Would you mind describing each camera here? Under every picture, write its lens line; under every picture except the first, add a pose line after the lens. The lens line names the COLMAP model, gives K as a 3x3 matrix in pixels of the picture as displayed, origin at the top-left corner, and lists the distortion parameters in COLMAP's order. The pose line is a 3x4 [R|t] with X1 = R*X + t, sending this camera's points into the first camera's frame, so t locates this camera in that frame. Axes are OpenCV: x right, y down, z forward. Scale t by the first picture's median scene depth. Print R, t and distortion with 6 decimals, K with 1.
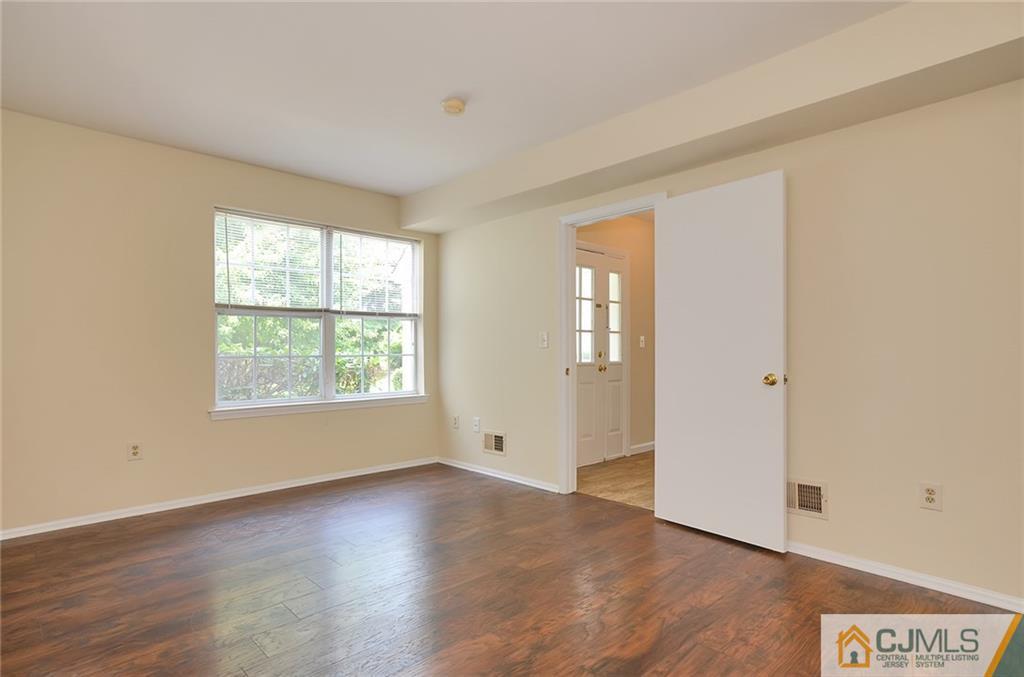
lens RADIAL K [[526.1, 0, 514.6], [0, 526.1, 349.5], [0, 0, 1]] dist [-0.005555, 0.033591]
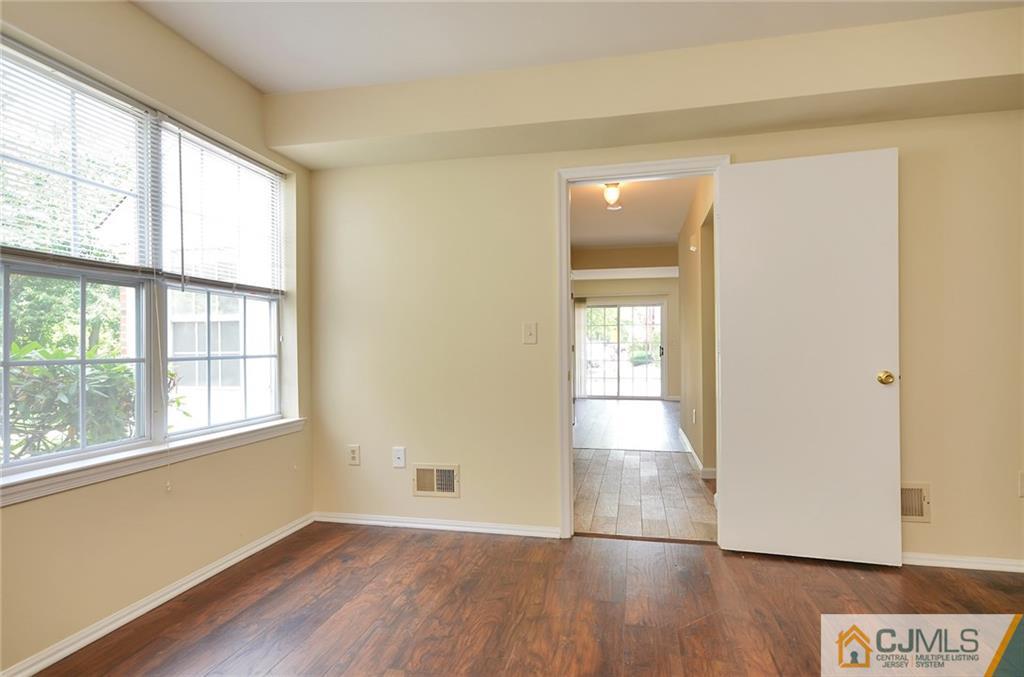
lens RADIAL K [[544.9, 0, 514.3], [0, 544.9, 349.7], [0, 0, 1]] dist [0.020765, 0.000883]
pose [[0.838667, -0.004162, 0.544629, -0.358337], [0.003310, 0.999991, 0.002545, 0.002423], [-0.544634, -0.000332, 0.838674, 0.348866]]
